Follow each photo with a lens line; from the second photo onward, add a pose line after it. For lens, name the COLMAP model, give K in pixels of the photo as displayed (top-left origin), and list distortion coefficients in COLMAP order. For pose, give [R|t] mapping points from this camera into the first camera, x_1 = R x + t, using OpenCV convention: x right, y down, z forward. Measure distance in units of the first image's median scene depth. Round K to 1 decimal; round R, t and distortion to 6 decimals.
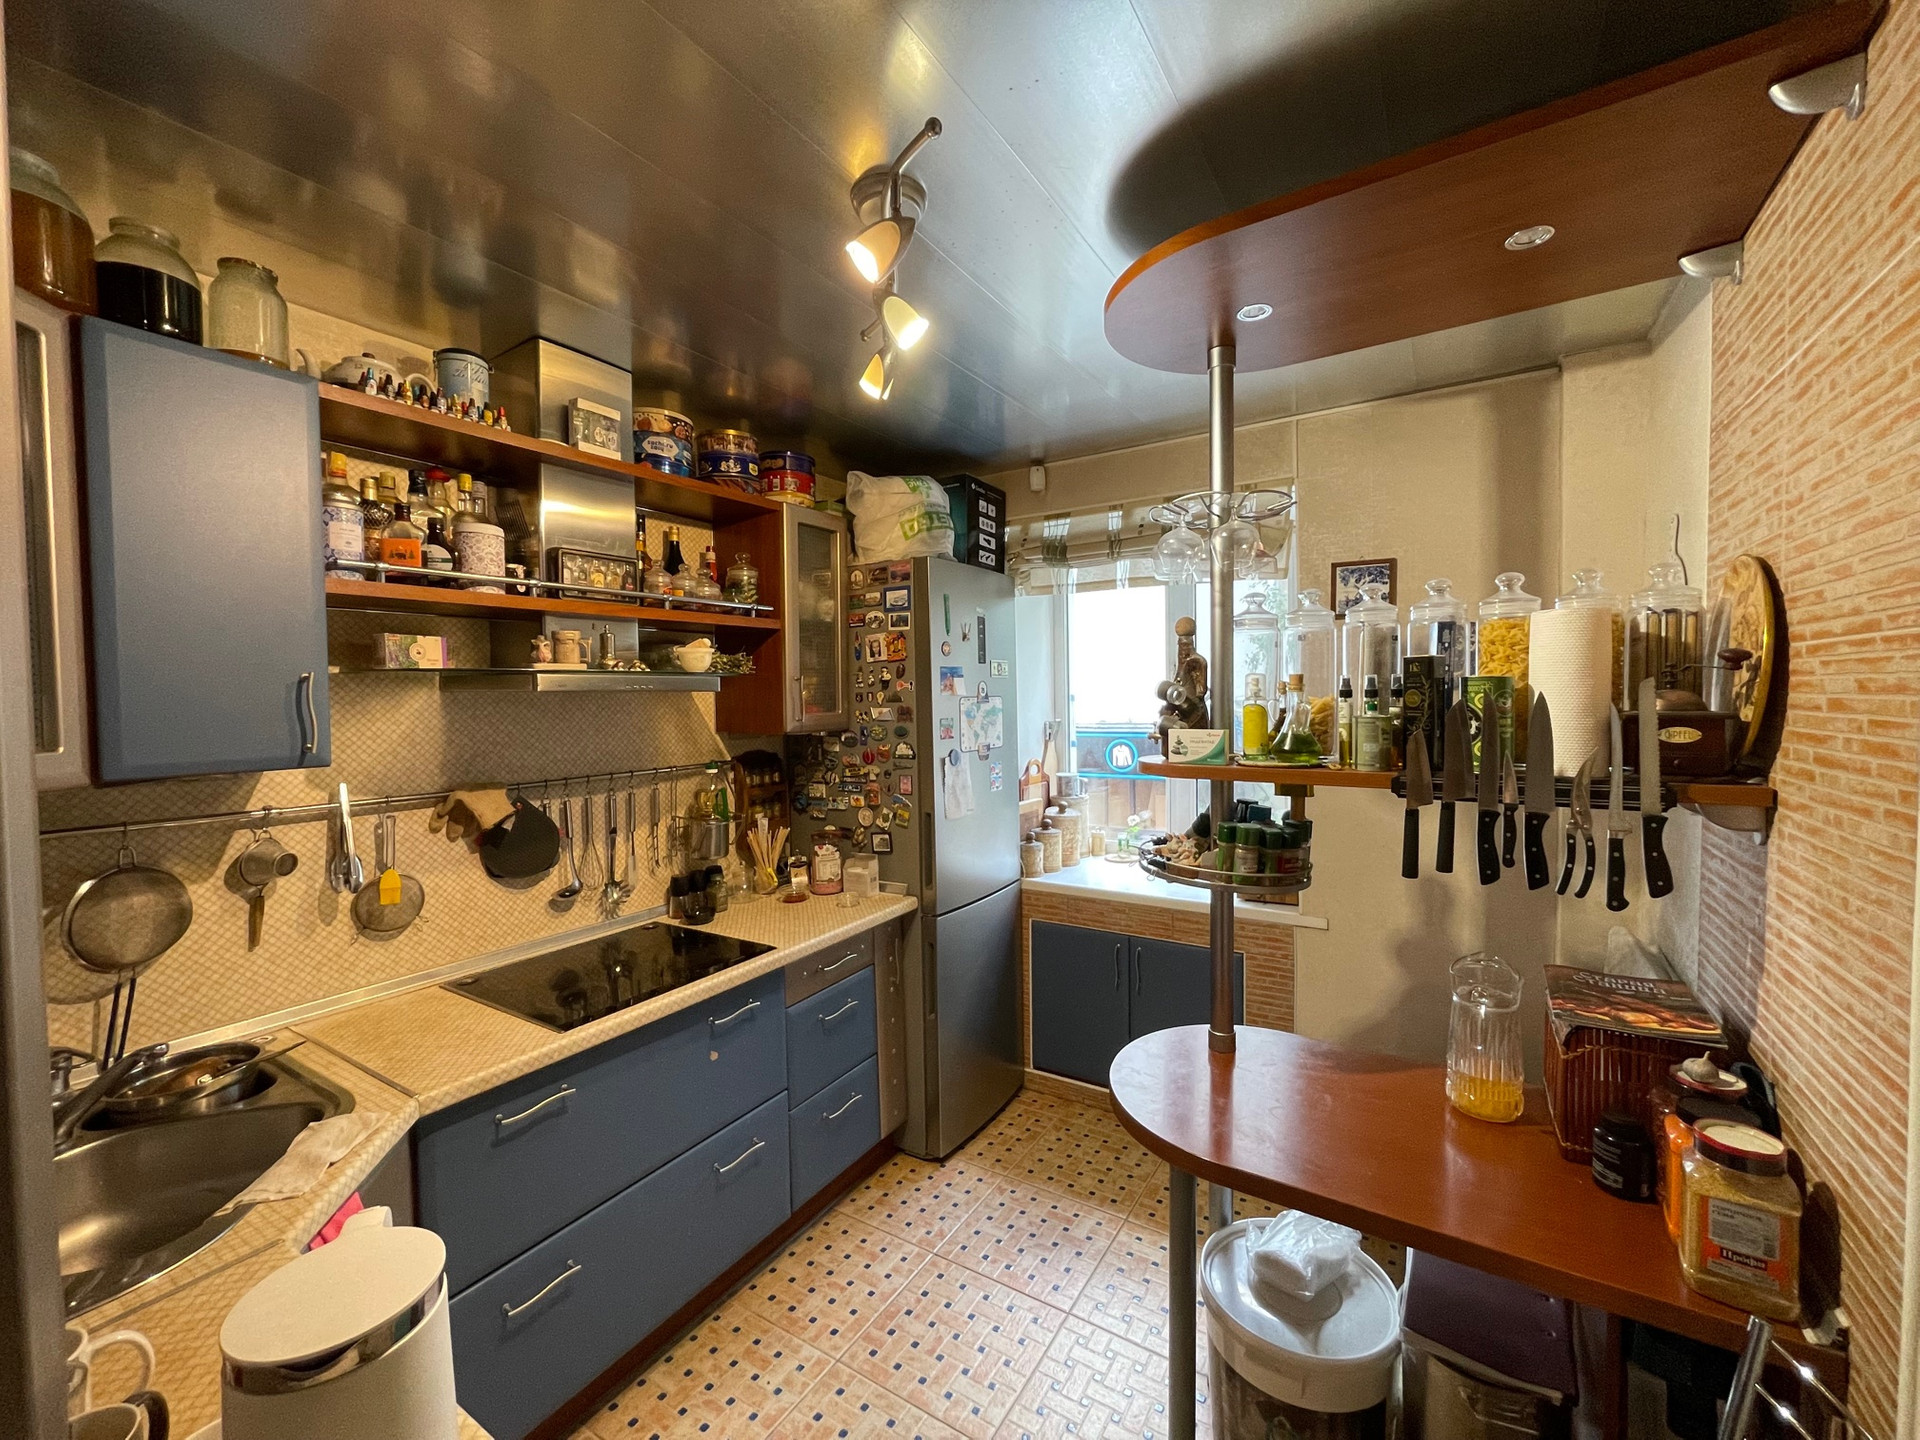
lens RADIAL K [[776.7, 0, 960.0], [0, 776.7, 720.0], [0, 0, 1]] dist [-0.000266, -0.000049]
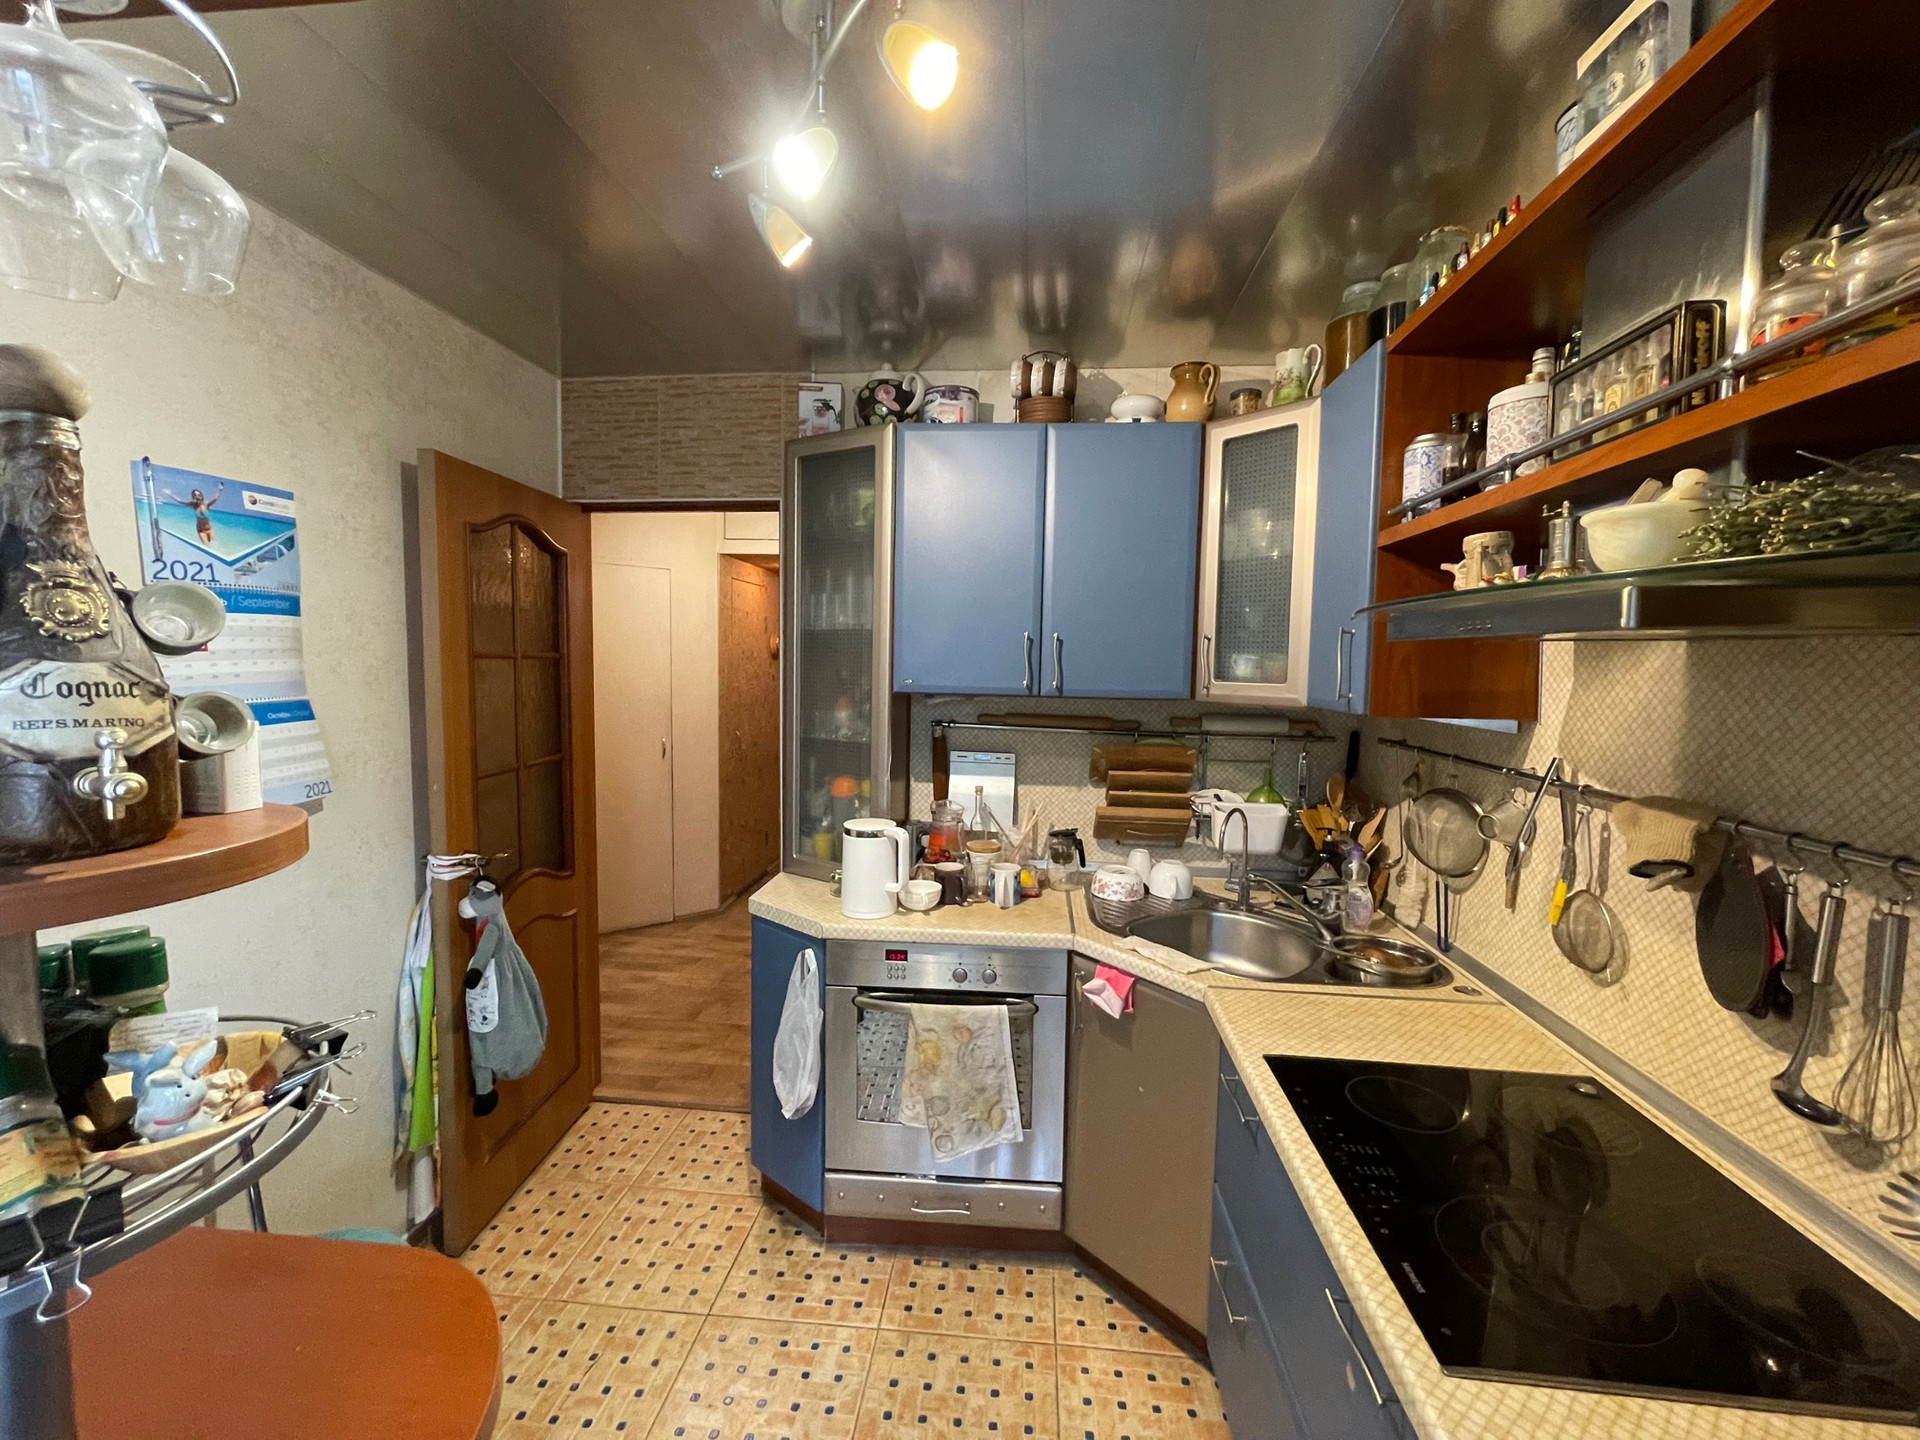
lens RADIAL K [[776.7, 0, 960.0], [0, 776.7, 720.0], [0, 0, 1]] dist [-0.000266, -0.000049]
pose [[-0.890741, 0.034966, -0.453163, 0.121656], [-0.017260, 0.993715, 0.110602, -0.034303], [0.454182, 0.106339, -0.884540, 1.345927]]
